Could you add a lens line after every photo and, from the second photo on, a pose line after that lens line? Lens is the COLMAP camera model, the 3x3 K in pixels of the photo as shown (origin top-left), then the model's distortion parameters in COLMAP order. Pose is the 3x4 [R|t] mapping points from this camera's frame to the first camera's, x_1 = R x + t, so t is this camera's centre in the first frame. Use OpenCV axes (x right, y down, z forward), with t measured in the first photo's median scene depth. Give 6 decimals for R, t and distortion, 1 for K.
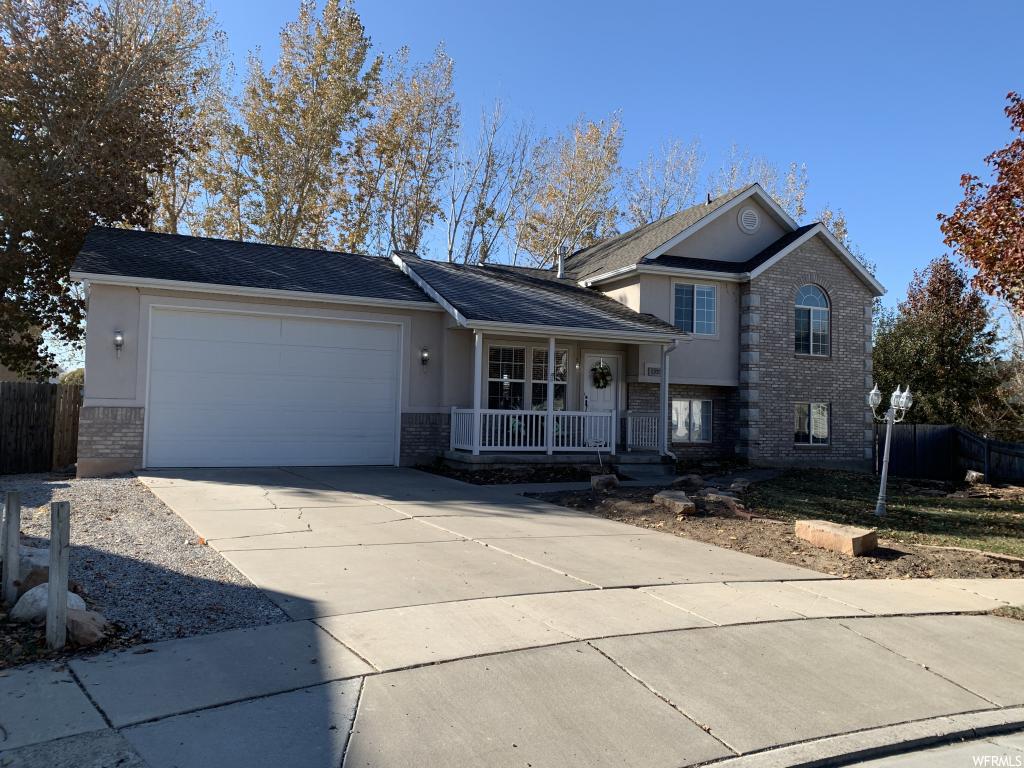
lens RADIAL K [[785.1, 0, 512.1], [0, 785.1, 383.7], [0, 0, 1]] dist [0.032025, -0.029217]
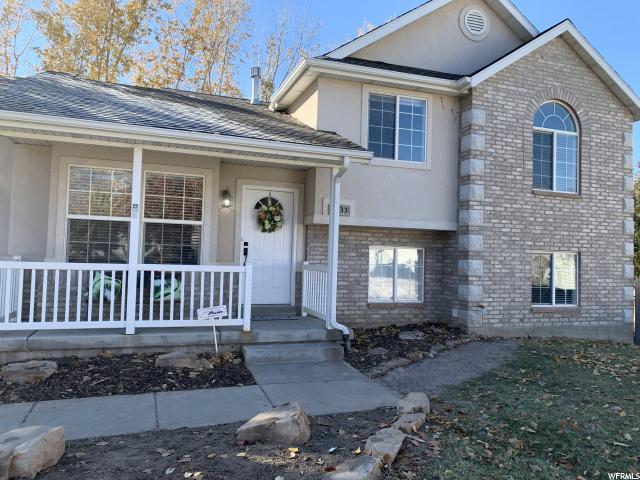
lens RADIAL K [[490.7, 0, 323.6], [0, 490.7, 241.5], [0, 0, 1]] dist [0.032025, -0.029217]
pose [[0.997442, 0.001749, -0.071465, 0.194157], [-0.001362, 0.999984, 0.005467, 0.011615], [0.071474, -0.005355, 0.997428, 0.516672]]
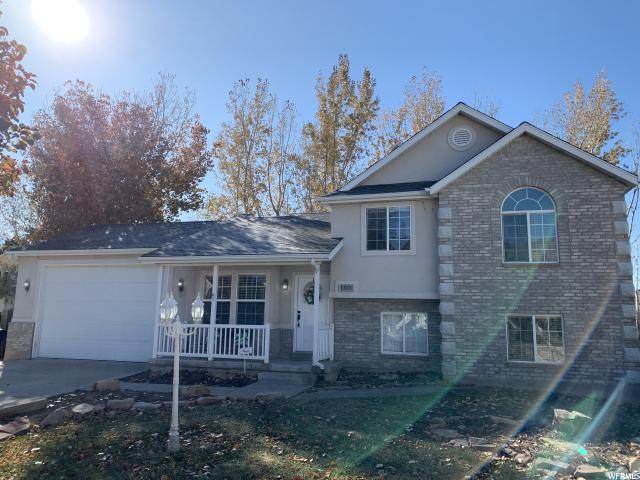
lens RADIAL K [[490.7, 0, 323.3], [0, 490.7, 233.4], [0, 0, 1]] dist [0.032025, -0.029217]
pose [[0.768805, -0.114848, -0.629086, 0.585027], [0.024756, 0.988348, -0.150181, 0.011170], [0.639004, 0.099886, 0.762690, 0.420677]]
